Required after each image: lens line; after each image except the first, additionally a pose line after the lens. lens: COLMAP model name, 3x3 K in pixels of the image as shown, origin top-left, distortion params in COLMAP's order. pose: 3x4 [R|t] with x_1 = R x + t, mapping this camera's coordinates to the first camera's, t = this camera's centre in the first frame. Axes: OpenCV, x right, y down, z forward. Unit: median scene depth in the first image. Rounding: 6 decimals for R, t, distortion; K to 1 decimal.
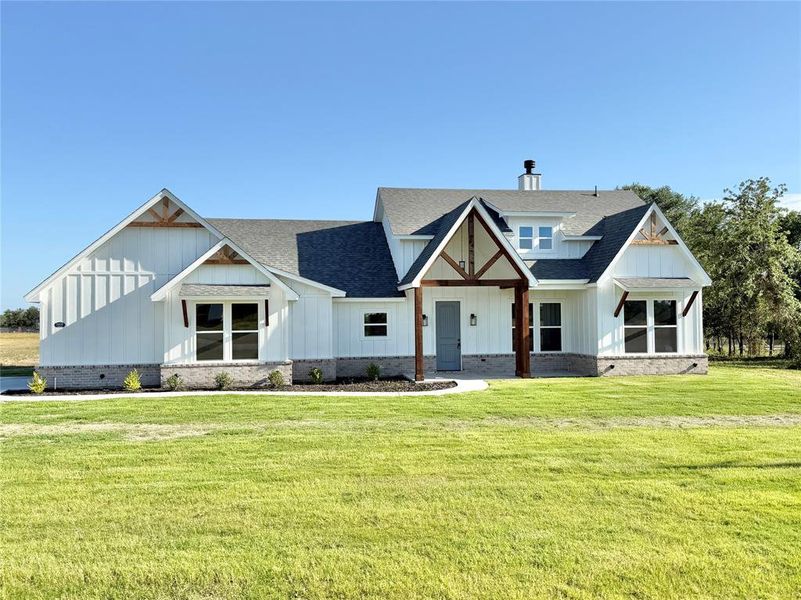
lens RADIAL K [[681.2, 0, 390.8], [0, 681.2, 315.3], [0, 0, 1]] dist [0.085095, -0.064885]
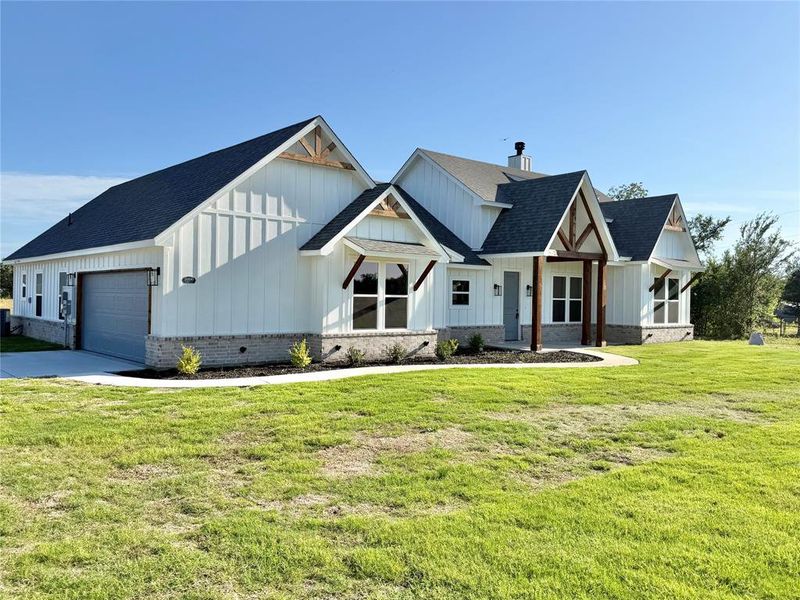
lens RADIAL K [[680.4, 0, 401.6], [0, 680.4, 296.4], [0, 0, 1]] dist [0.085095, -0.064885]
pose [[0.851290, 0.025277, 0.524086, -0.625252], [-0.027285, 0.999620, -0.003892, 0.025988], [-0.523985, -0.010986, 0.851656, 0.248991]]
